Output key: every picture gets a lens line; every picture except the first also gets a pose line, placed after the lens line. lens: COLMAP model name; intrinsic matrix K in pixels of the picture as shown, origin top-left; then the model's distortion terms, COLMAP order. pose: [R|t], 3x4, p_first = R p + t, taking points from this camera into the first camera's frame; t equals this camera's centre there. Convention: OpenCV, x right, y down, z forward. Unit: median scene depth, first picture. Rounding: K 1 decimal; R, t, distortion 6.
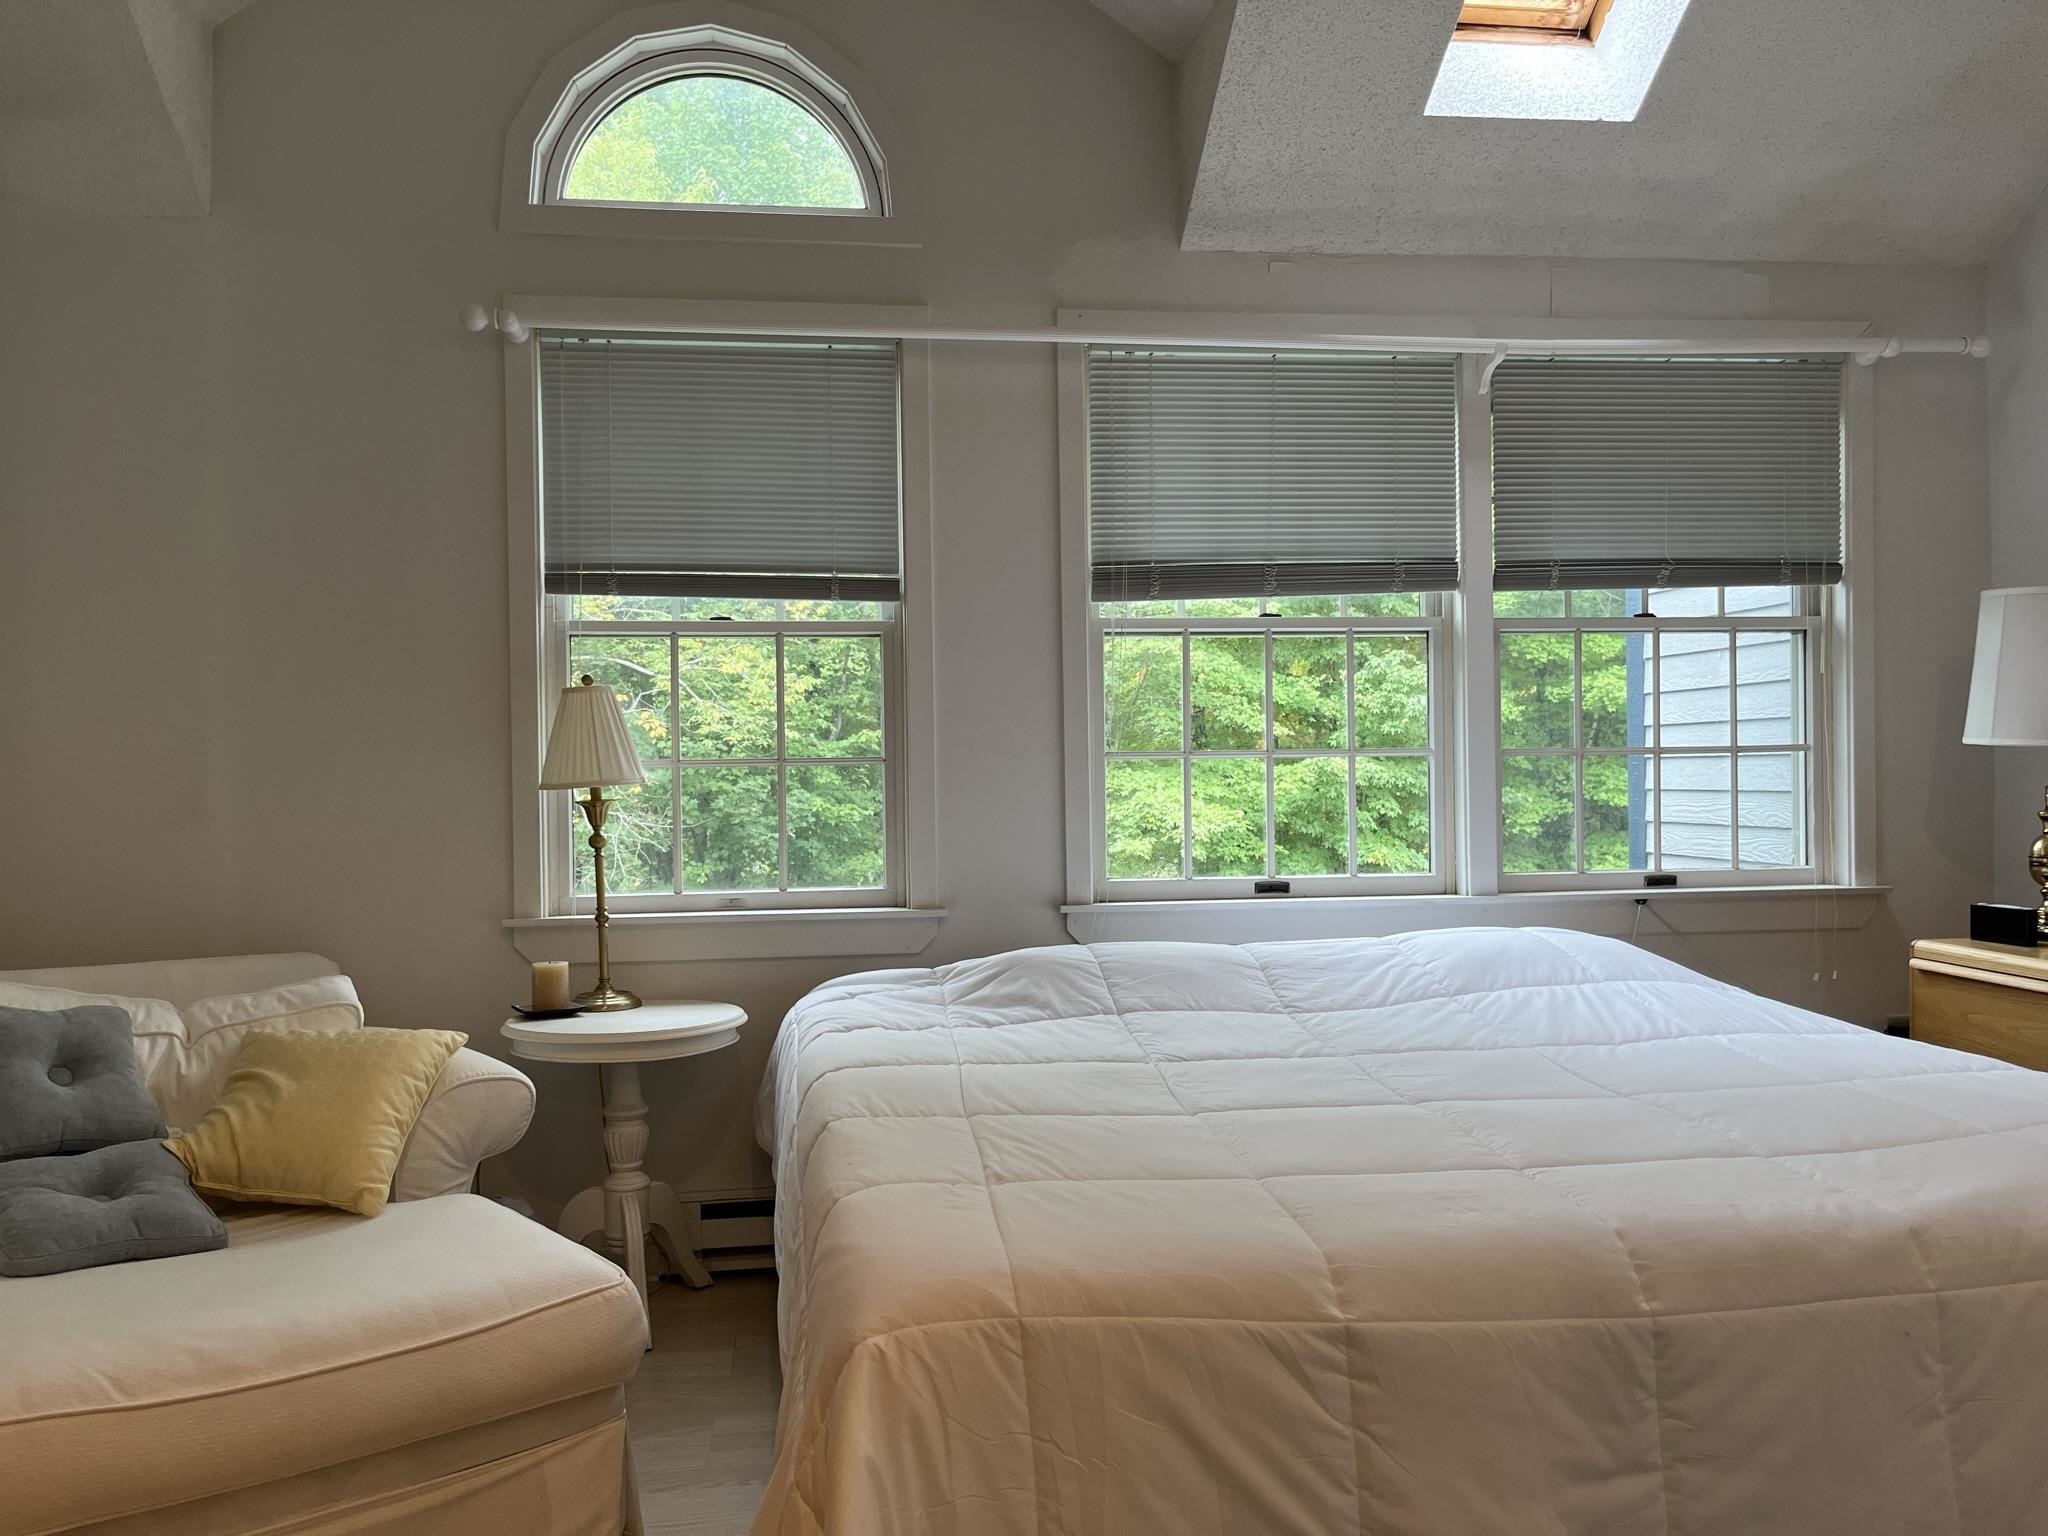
lens RADIAL K [[1563.1, 0, 1015.2], [0, 1563.1, 777.2], [0, 0, 1]] dist [0.064939, -0.093437]
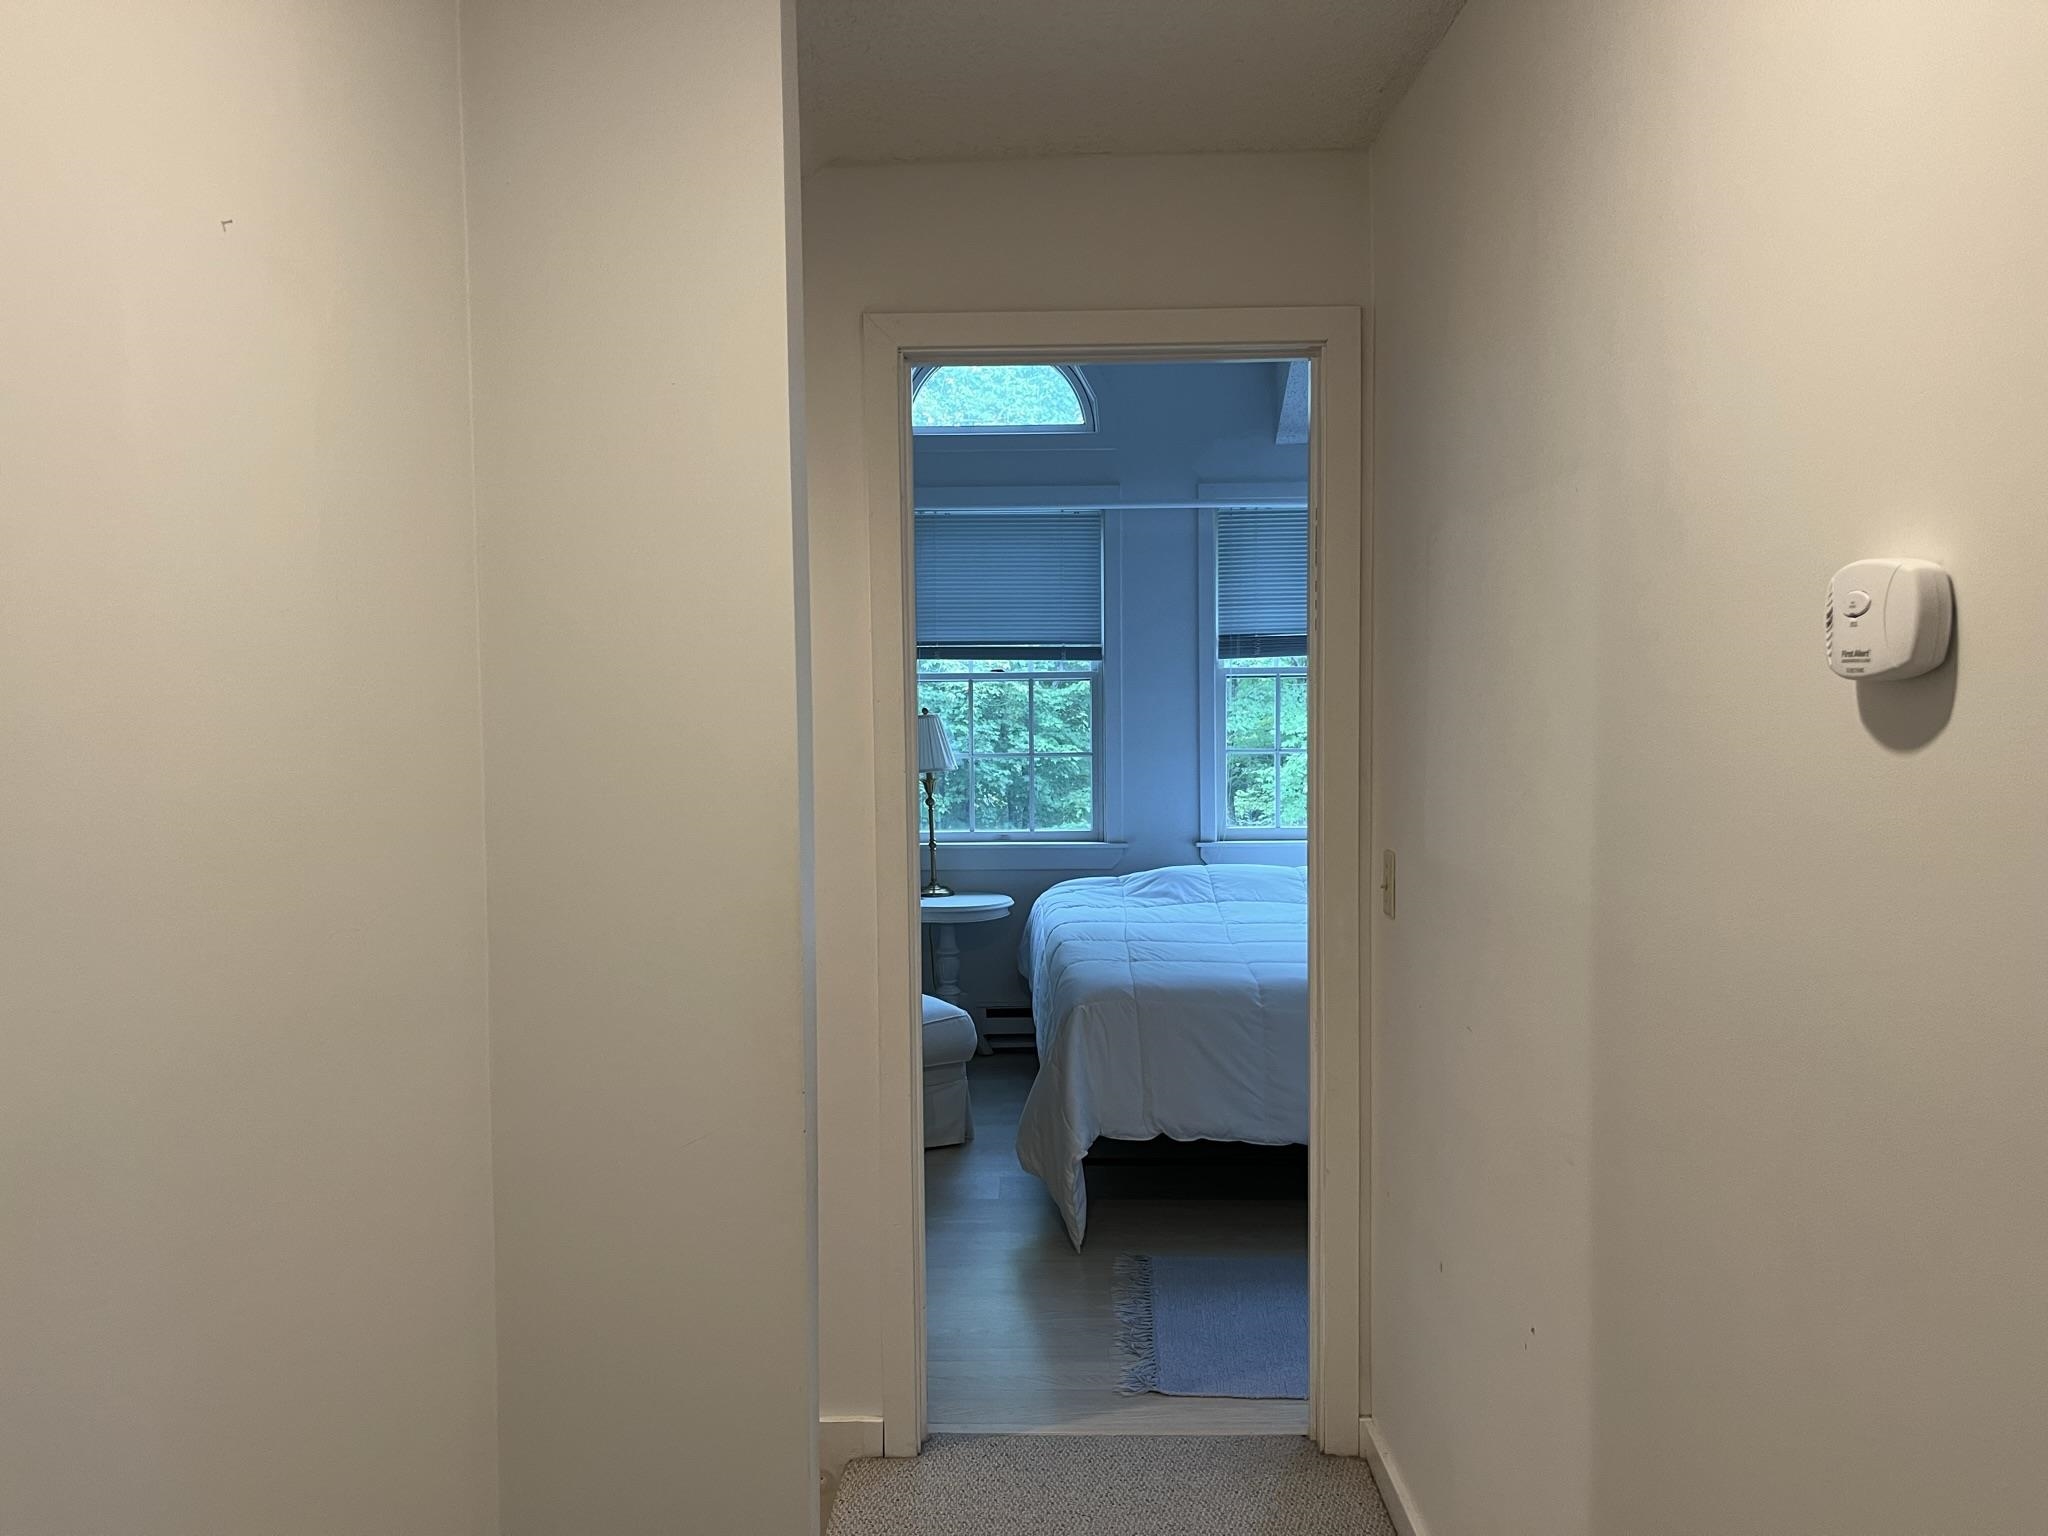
lens RADIAL K [[1563.1, 0, 1015.2], [0, 1563.1, 777.2], [0, 0, 1]] dist [0.064939, -0.093437]
pose [[0.990169, 0.010662, -0.139471, 0.072413], [-0.004238, 0.998920, 0.046277, -0.066562], [0.139814, -0.045231, 0.989144, -0.705937]]
